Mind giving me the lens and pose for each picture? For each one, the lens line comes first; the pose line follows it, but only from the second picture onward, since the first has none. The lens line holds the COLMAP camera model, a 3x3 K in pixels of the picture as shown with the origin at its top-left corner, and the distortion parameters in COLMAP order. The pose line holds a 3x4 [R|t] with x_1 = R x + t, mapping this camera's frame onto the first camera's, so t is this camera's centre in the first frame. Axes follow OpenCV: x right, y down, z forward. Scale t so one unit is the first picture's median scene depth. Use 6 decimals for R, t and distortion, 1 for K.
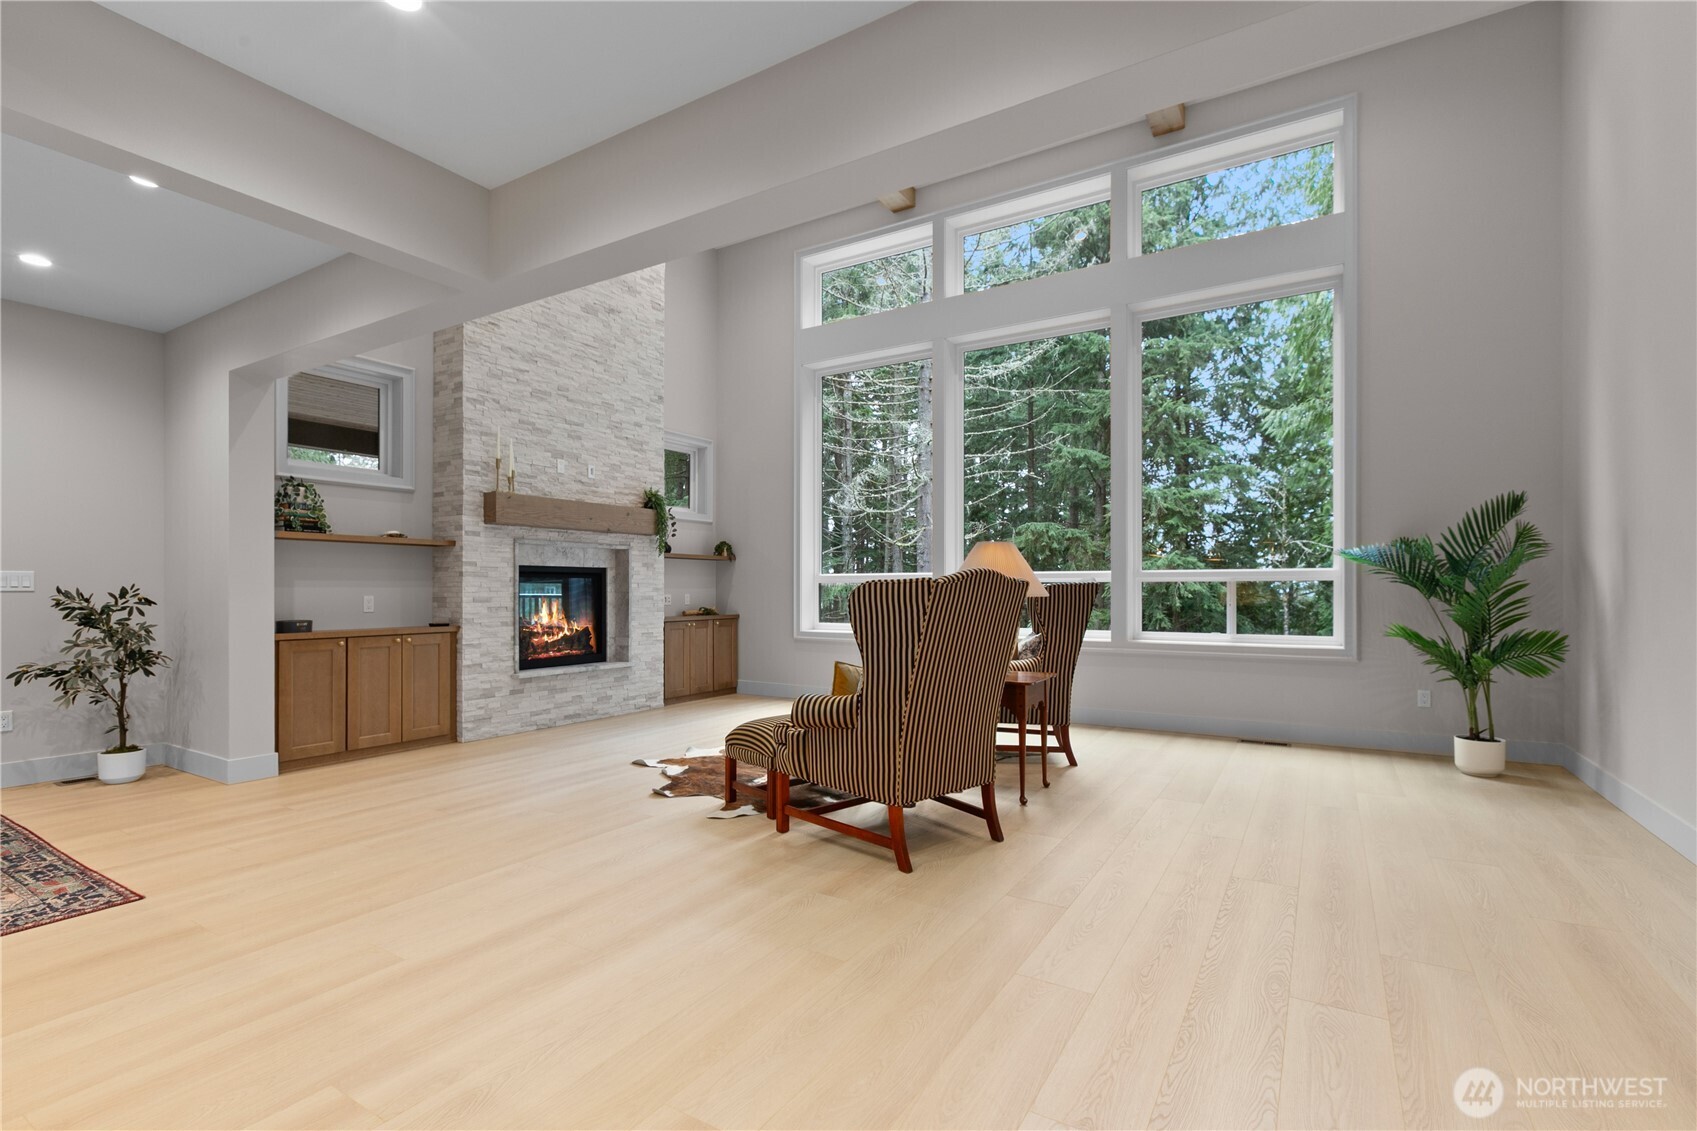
lens RADIAL K [[778.5, 0, 854.0], [0, 778.5, 588.6], [0, 0, 1]] dist [0.002527, -0.000677]
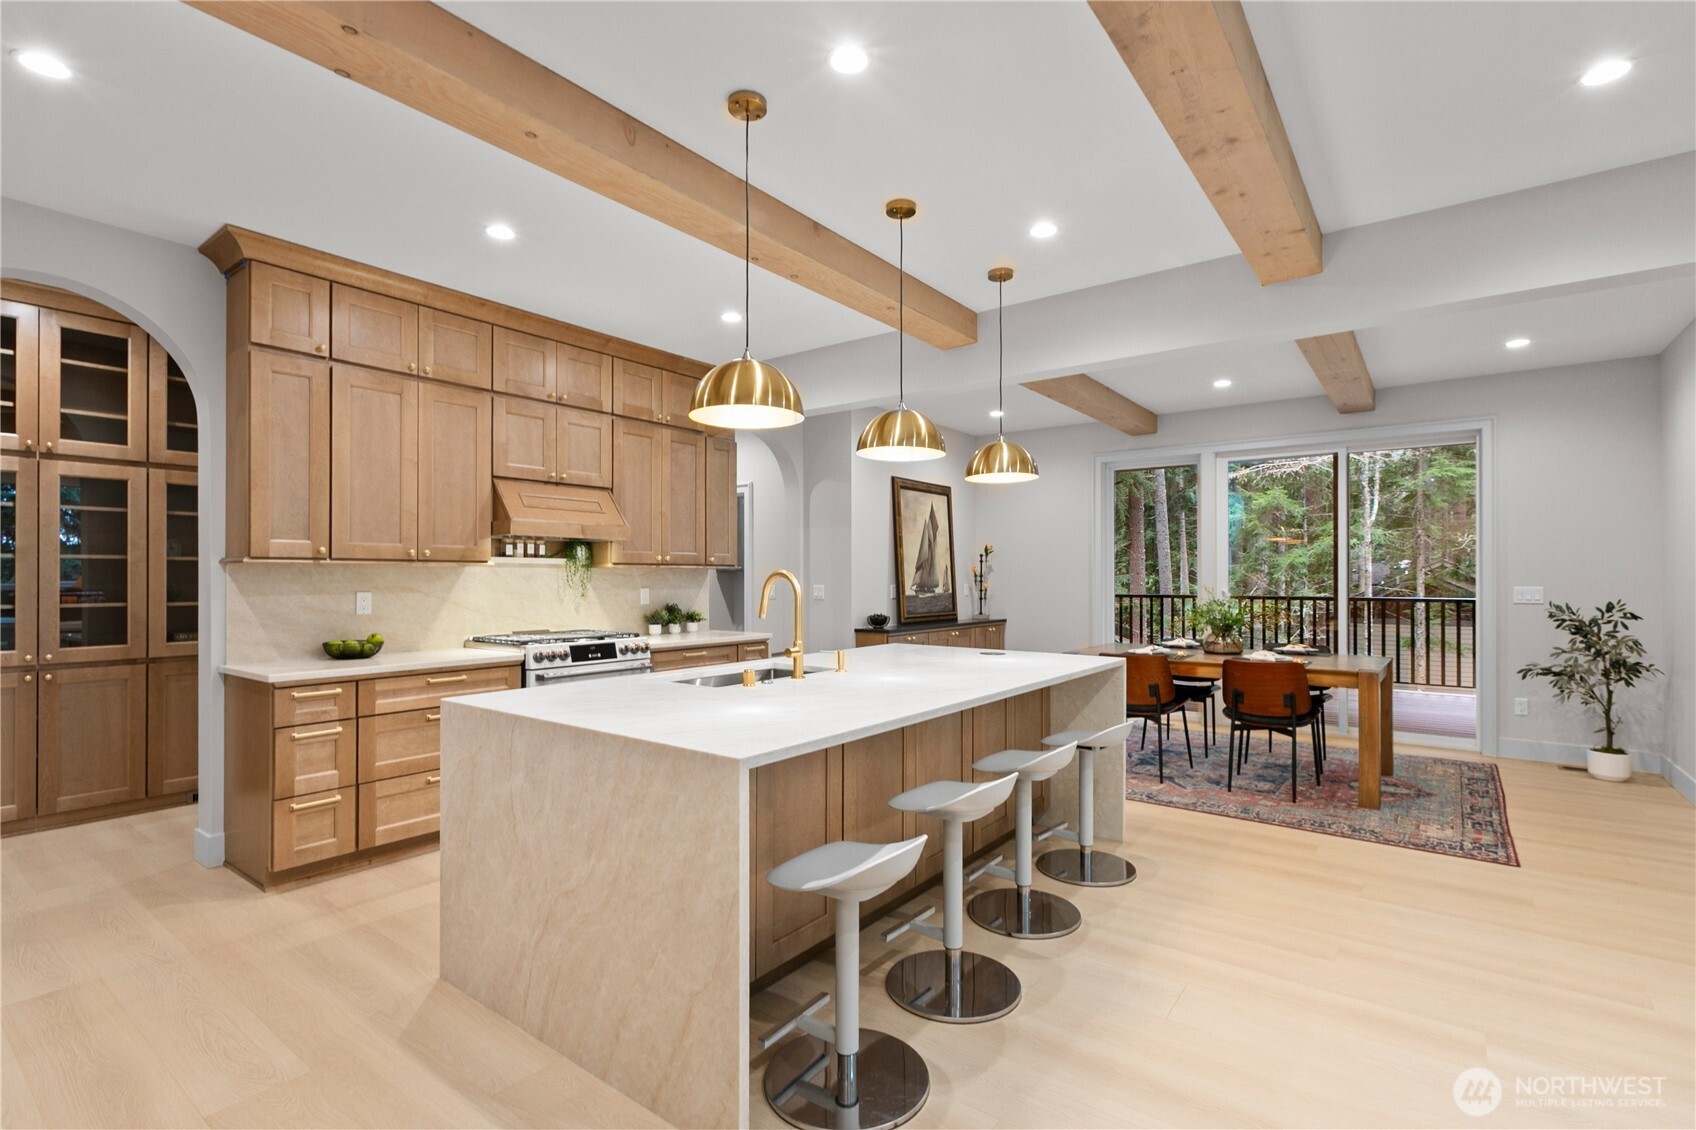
lens RADIAL K [[788.2, 0, 850.3], [0, 788.2, 574.2], [0, 0, 1]] dist [0.000678, -0.000791]
pose [[-0.093087, -0.003449, -0.995652, 0.207988], [0.000079, 0.999994, -0.003471, -0.029373], [0.995658, -0.000402, -0.093086, 0.031336]]
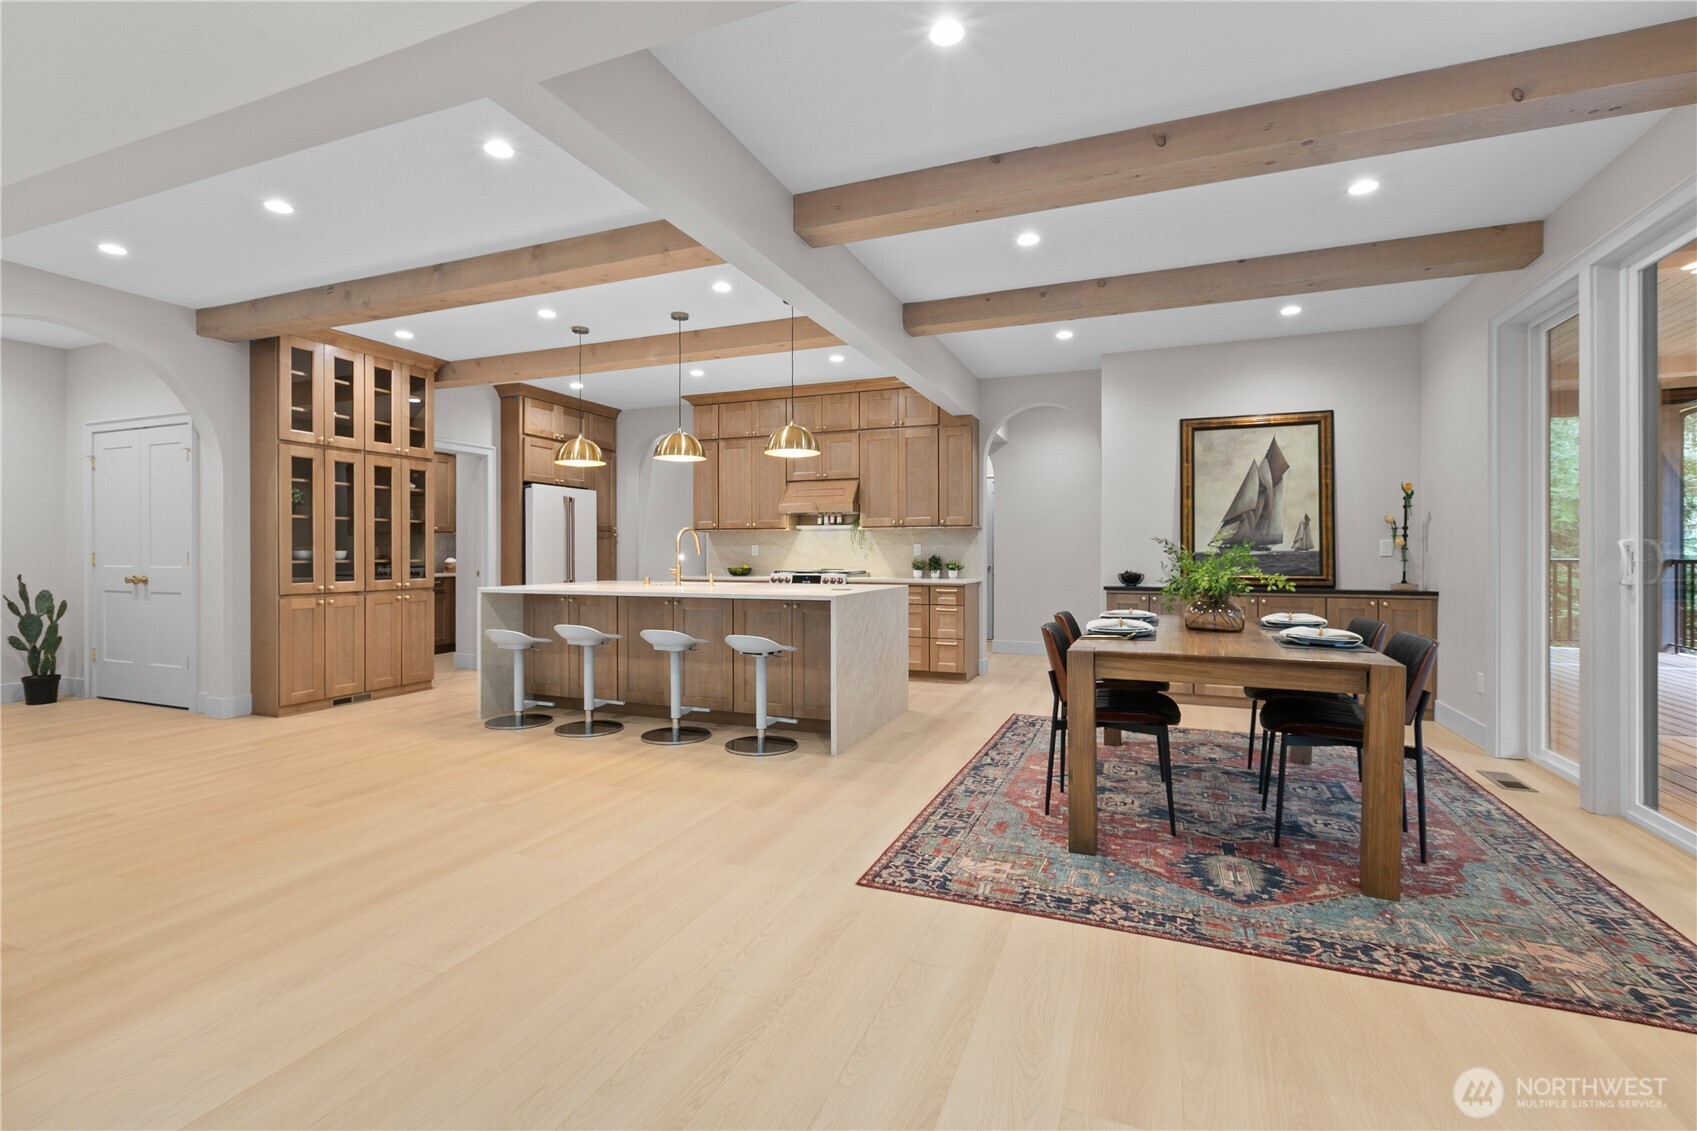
lens RADIAL K [[772.2, 0, 841.7], [0, 772.2, 553.2], [0, 0, 1]] dist [-0.001291, -0.000143]
pose [[-0.985874, 0.001242, -0.167485, -0.358158], [0.001085, 0.999999, 0.001032, -0.002615], [0.167486, 0.000836, -0.985874, 0.933620]]
